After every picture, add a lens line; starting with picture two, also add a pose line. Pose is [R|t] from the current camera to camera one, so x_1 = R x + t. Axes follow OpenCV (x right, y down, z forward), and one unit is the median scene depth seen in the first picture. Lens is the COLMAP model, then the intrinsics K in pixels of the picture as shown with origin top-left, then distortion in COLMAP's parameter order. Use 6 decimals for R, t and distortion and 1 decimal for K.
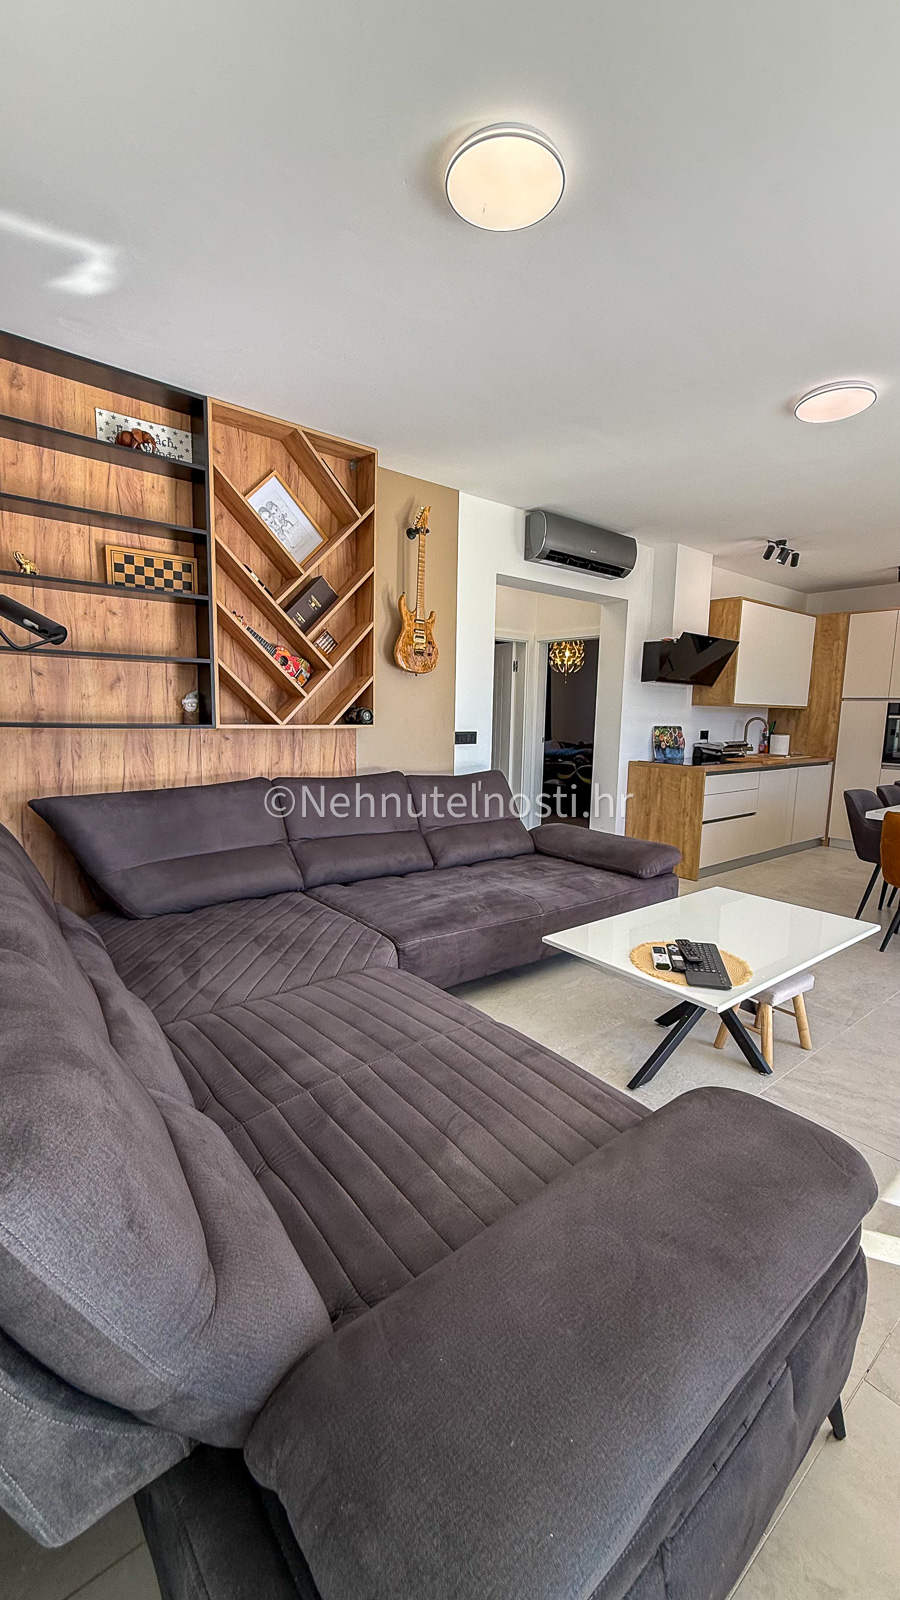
lens RADIAL K [[632.3, 0, 451.6], [0, 632.3, 794.8], [0, 0, 1]] dist [-0.000322, -0.000045]
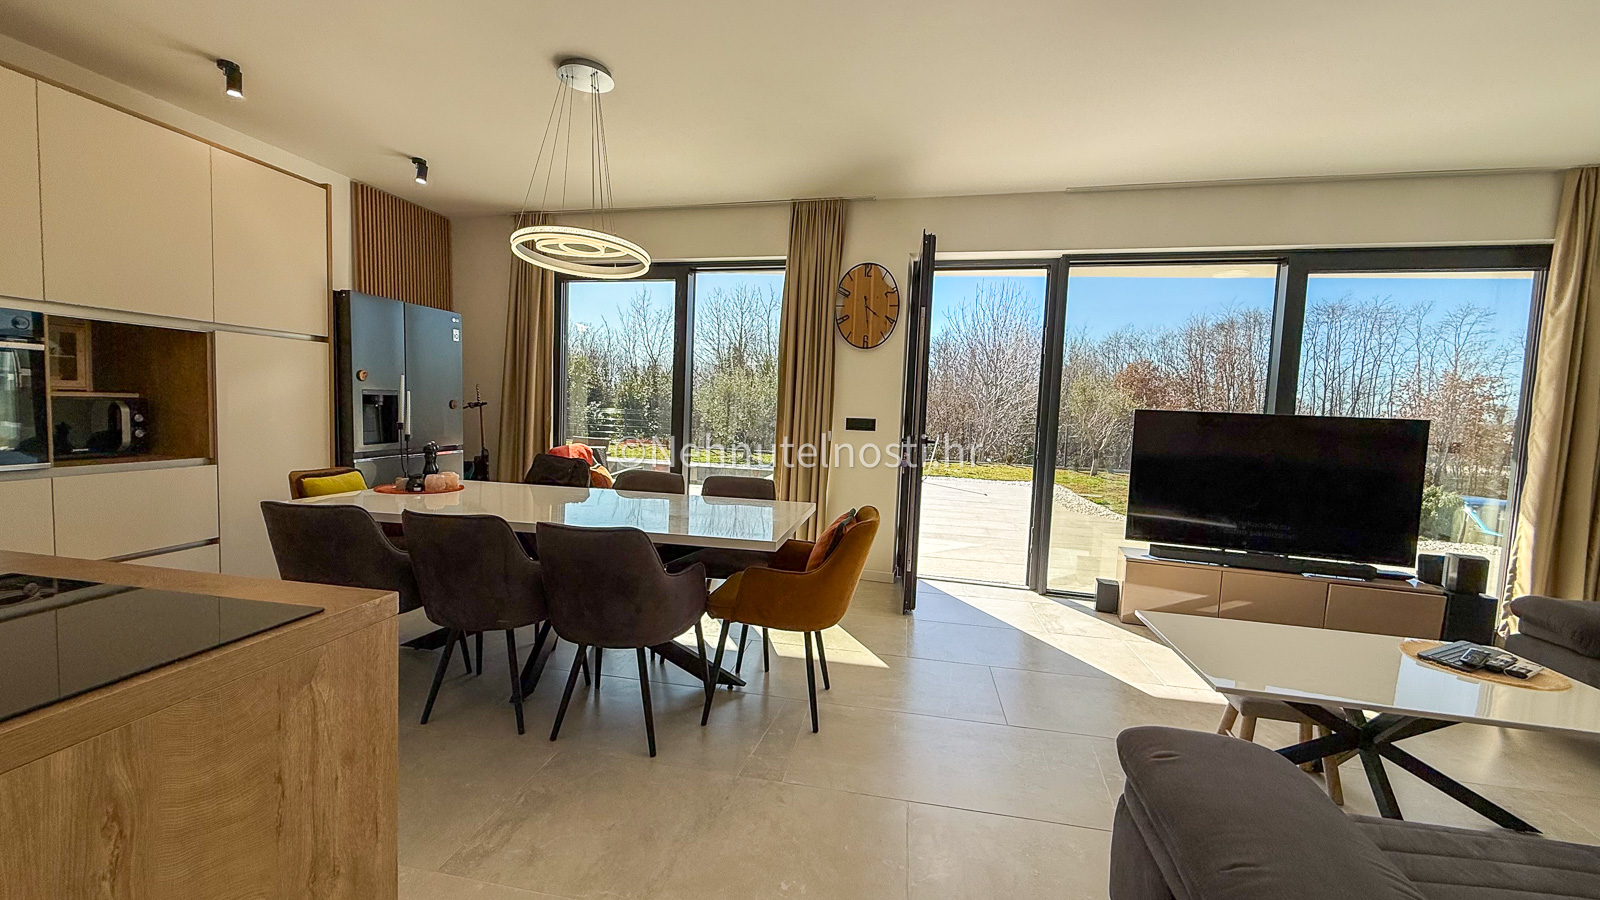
lens RADIAL K [[632.3, 0, 794.1], [0, 632.3, 448.3], [0, 0, 1]] dist [-0.000322, -0.000045]
pose [[-0.656286, -0.098216, 0.748093, 0.187941], [0.046002, 0.984438, 0.169602, -0.134264], [-0.753109, 0.145721, -0.641555, 1.170147]]
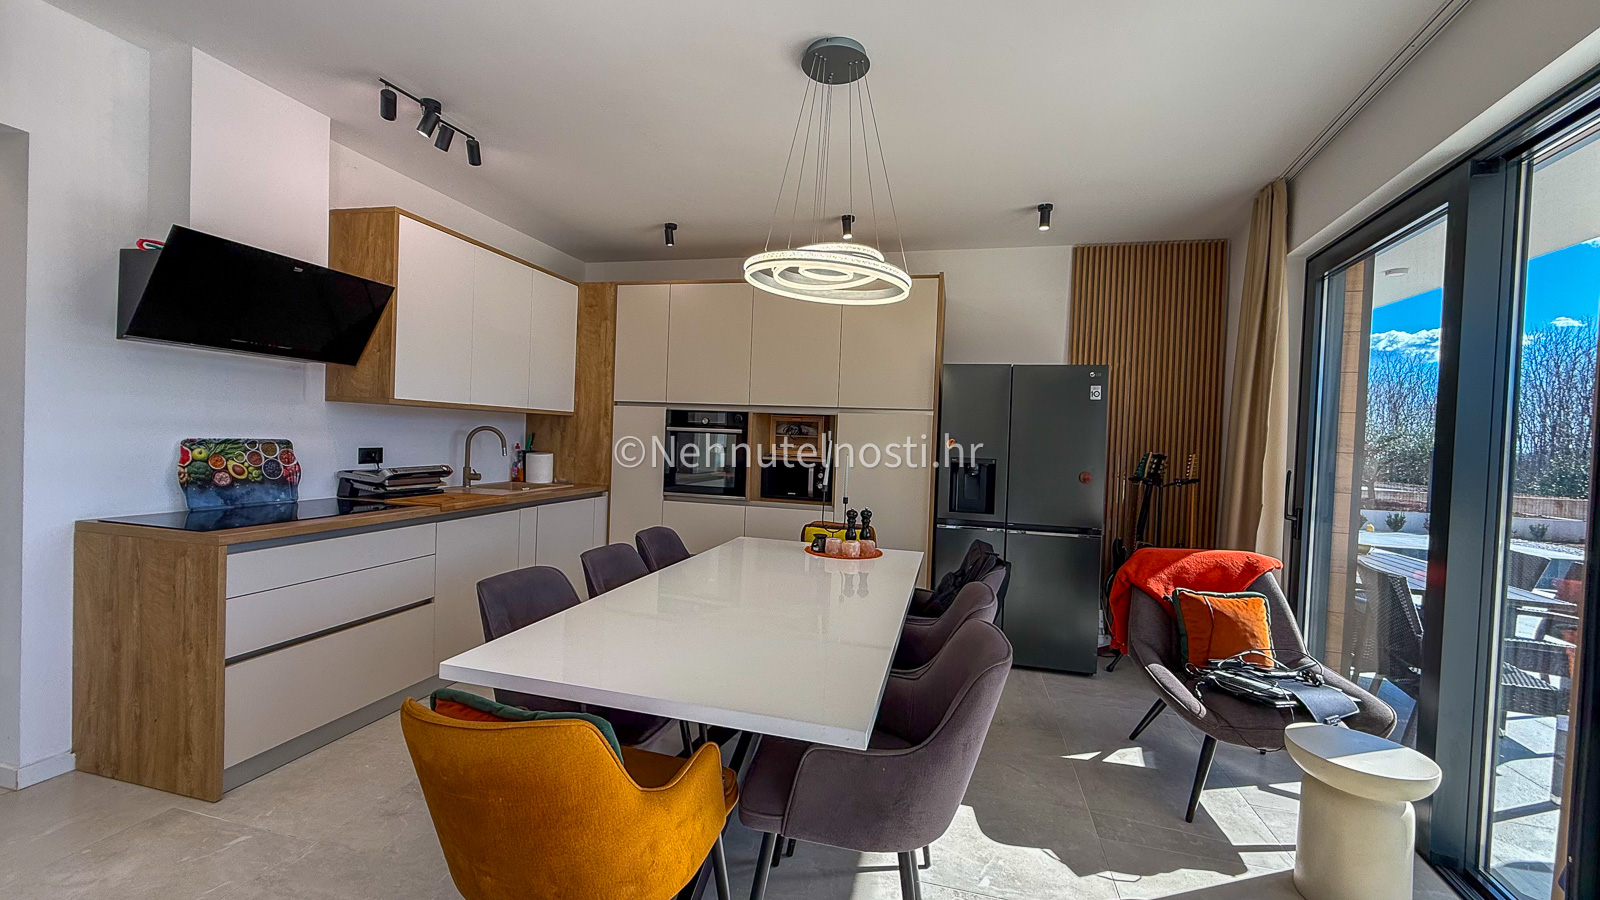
lens RADIAL K [[632.3, 0, 790.8], [0, 632.3, 450.0], [0, 0, 1]] dist [-0.000322, -0.000045]
pose [[0.801528, -0.002821, 0.597951, 0.517766], [0.056999, 0.995796, -0.071707, -0.054758], [-0.595235, 0.091558, 0.798319, 0.476586]]
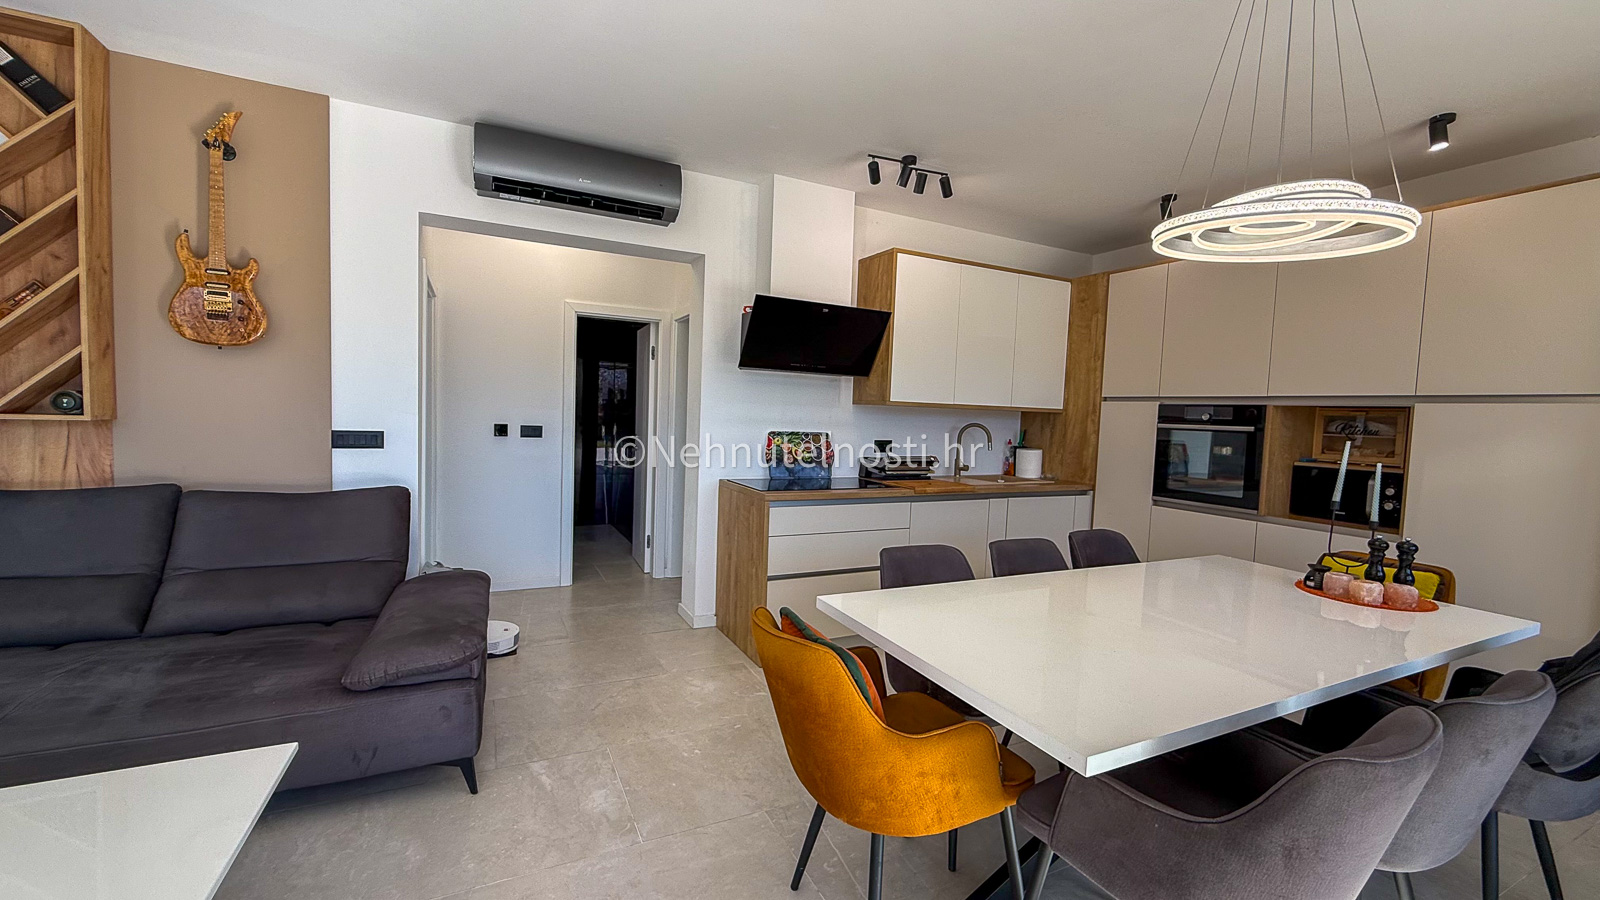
lens RADIAL K [[632.3, 0, 797.8], [0, 632.3, 450.8], [0, 0, 1]] dist [-0.000322, -0.000045]
pose [[0.977437, 0.028274, -0.209326, 0.648183], [-0.044673, 0.996255, -0.074034, -0.046651], [0.206449, 0.081715, 0.975039, 0.411358]]
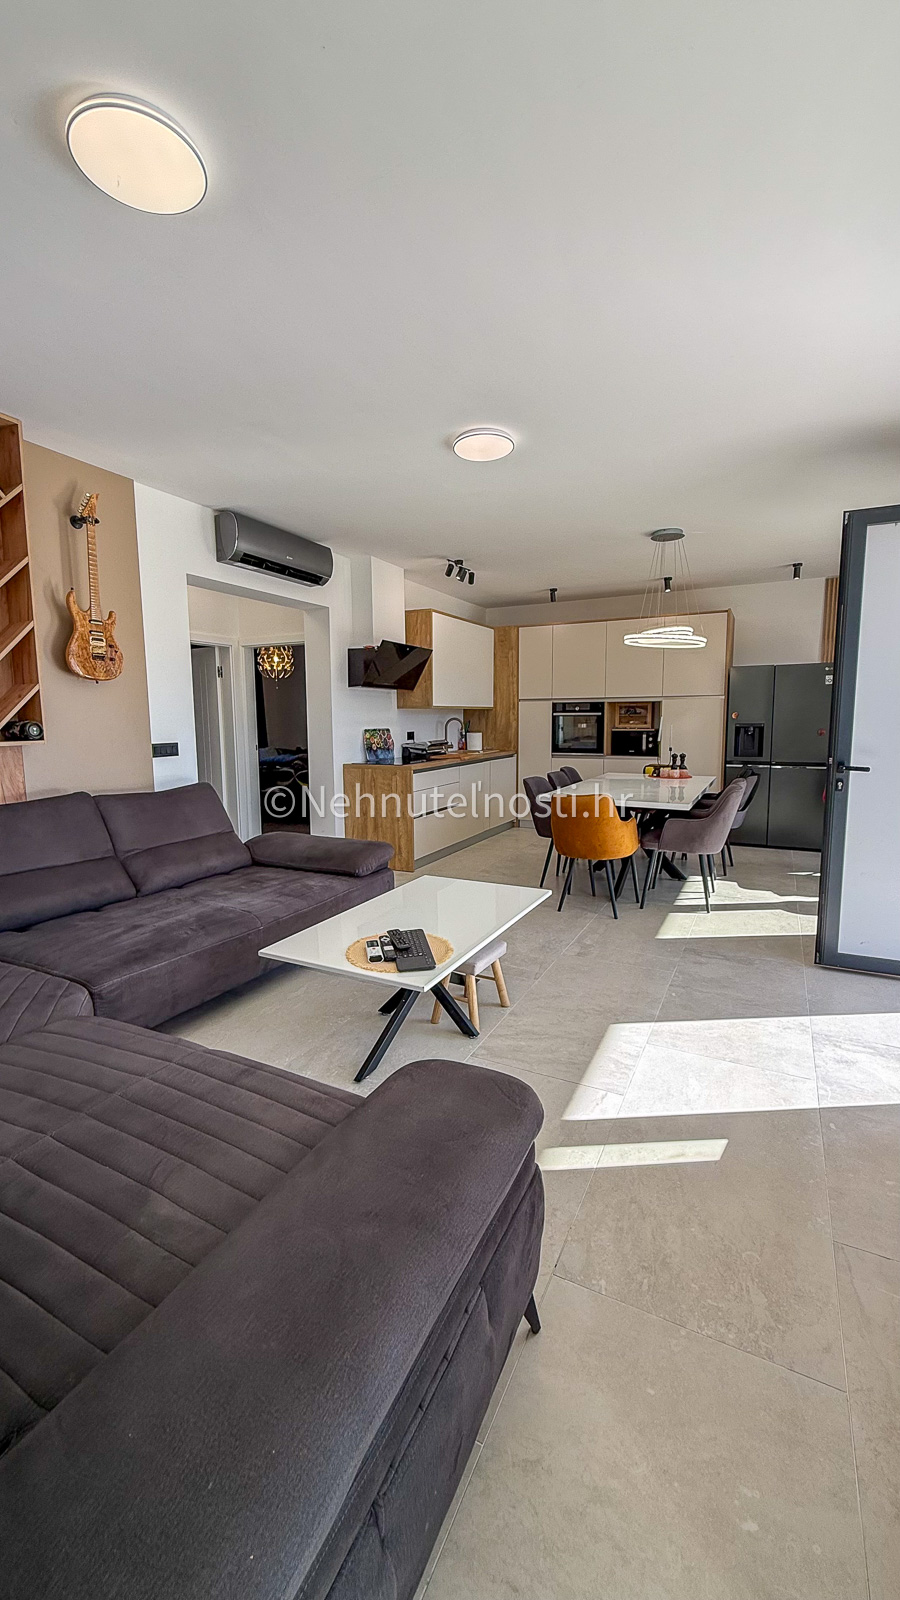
lens RADIAL K [[632.3, 0, 448.7], [0, 632.3, 794.4], [0, 0, 1]] dist [-0.000322, -0.000045]
pose [[0.909569, -0.078339, 0.408102, 0.016762], [0.081359, 0.996635, 0.009980, -0.000758], [-0.407510, 0.024125, 0.912882, -0.008047]]
